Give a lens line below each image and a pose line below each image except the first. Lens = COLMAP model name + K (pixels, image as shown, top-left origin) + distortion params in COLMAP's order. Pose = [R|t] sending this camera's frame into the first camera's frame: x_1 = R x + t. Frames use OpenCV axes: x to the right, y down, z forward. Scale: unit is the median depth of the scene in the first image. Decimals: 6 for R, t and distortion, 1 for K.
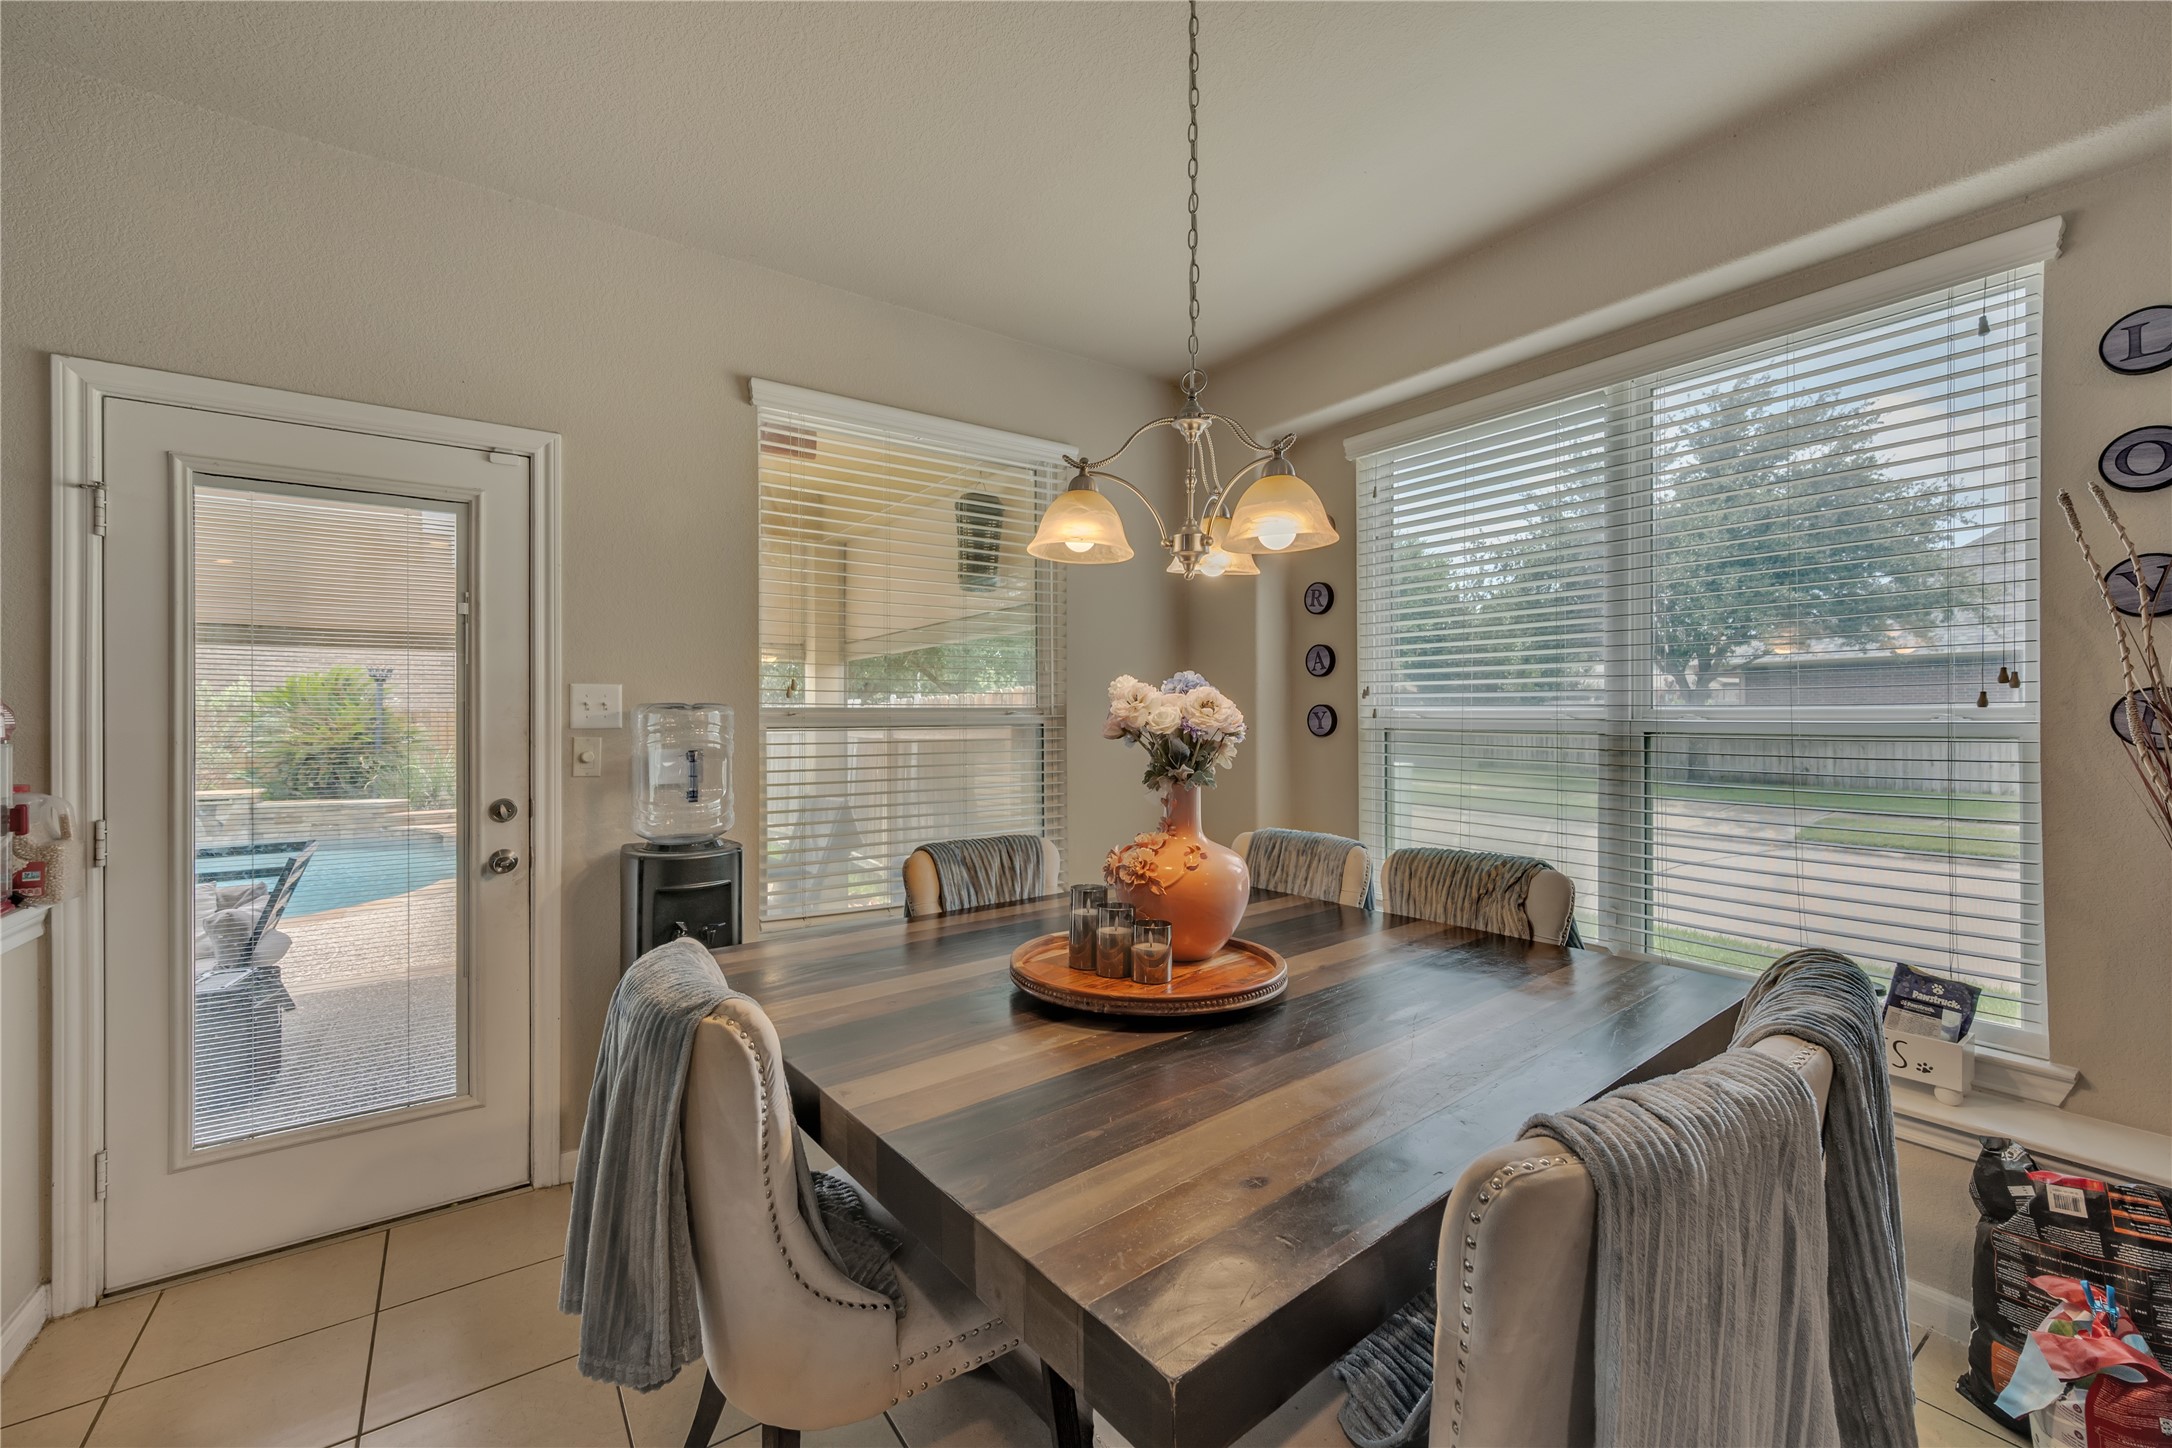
lens RADIAL K [[870.9, 0, 1086.0], [0, 870.9, 724.0], [0, 0, 1]] dist [0.000715, -0.006772]
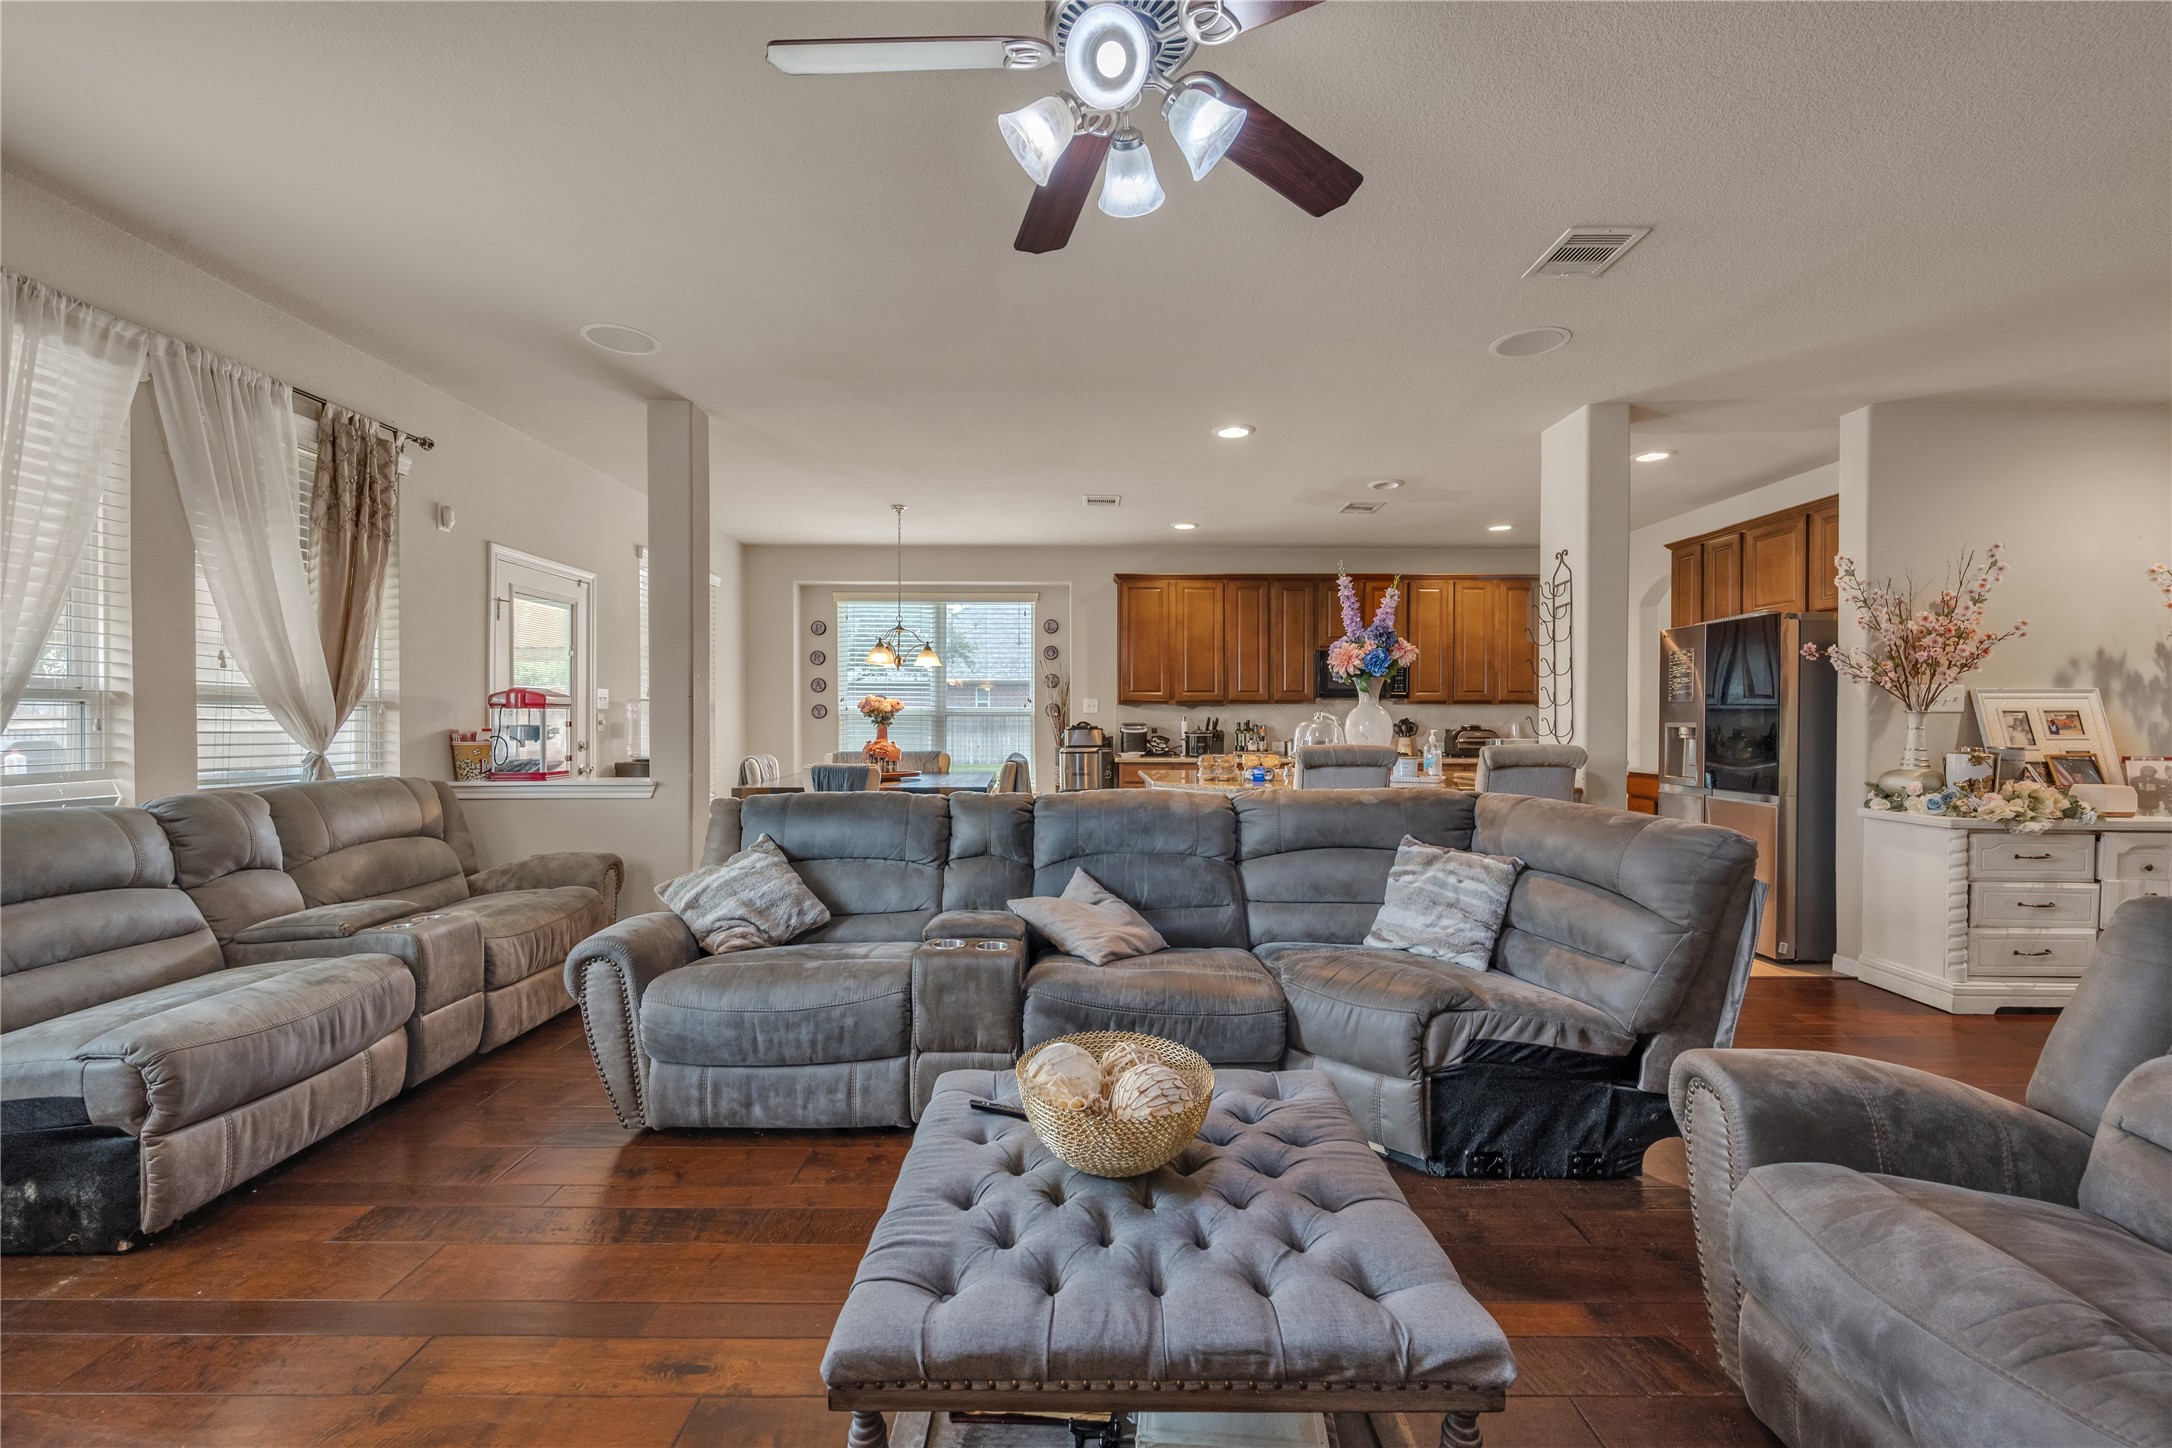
lens RADIAL K [[870.9, 0, 1086.0], [0, 870.9, 724.0], [0, 0, 1]] dist [0.000715, -0.006772]
pose [[0.582302, 0.002587, 0.812968, -2.129990], [0.000487, 0.999994, -0.003531, 0.068333], [-0.812972, 0.002452, 0.582297, -1.636331]]
